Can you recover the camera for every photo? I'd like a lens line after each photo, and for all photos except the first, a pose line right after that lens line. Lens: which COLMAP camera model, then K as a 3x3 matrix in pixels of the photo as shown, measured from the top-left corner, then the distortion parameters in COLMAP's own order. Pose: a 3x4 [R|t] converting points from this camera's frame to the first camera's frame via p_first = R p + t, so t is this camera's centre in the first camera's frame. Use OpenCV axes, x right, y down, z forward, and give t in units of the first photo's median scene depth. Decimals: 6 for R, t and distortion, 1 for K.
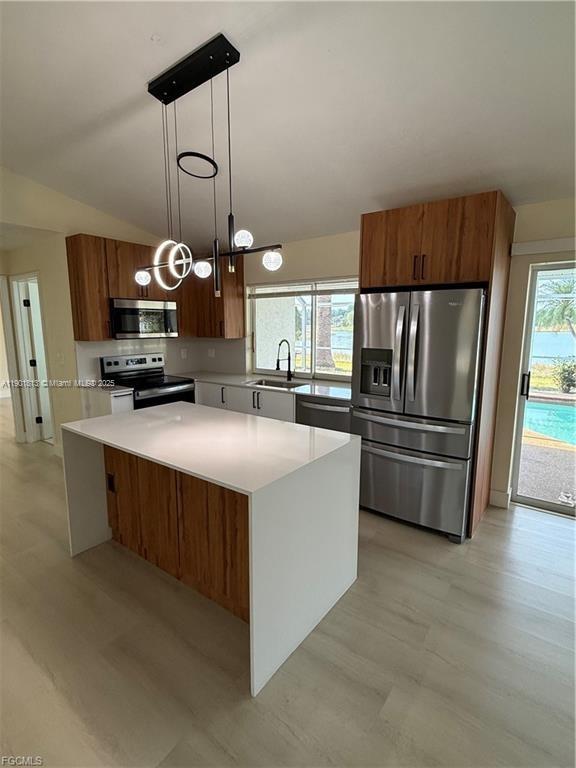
lens RADIAL K [[382.1, 0, 288.0], [0, 382.1, 384.0], [0, 0, 1]] dist [-0.001075, -0.000393]
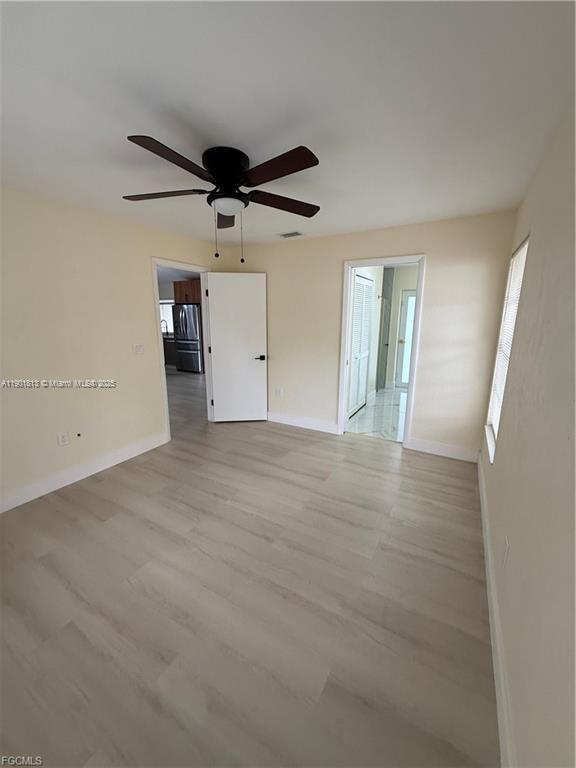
lens RADIAL K [[305.6, 0, 287.4], [0, 305.6, 382.1], [0, 0, 1]] dist [-0.001385, 0.000684]
pose [[0.992073, -0.021397, 0.123825, 0.774782], [0.015238, 0.998609, 0.050475, 0.301354], [-0.124733, -0.048188, 0.991020, -1.703979]]
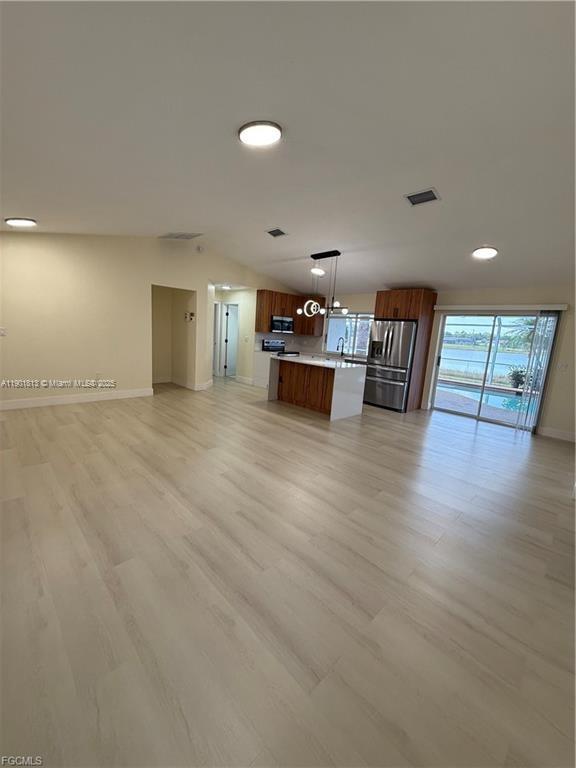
lens RADIAL K [[305.6, 0, 287.4], [0, 305.6, 382.1], [0, 0, 1]] dist [-0.001385, 0.000684]
pose [[0.985951, 0.090136, -0.140629, -0.061844], [-0.089704, 0.995924, 0.009423, 0.208597], [0.140905, 0.003325, 0.990018, -1.104681]]
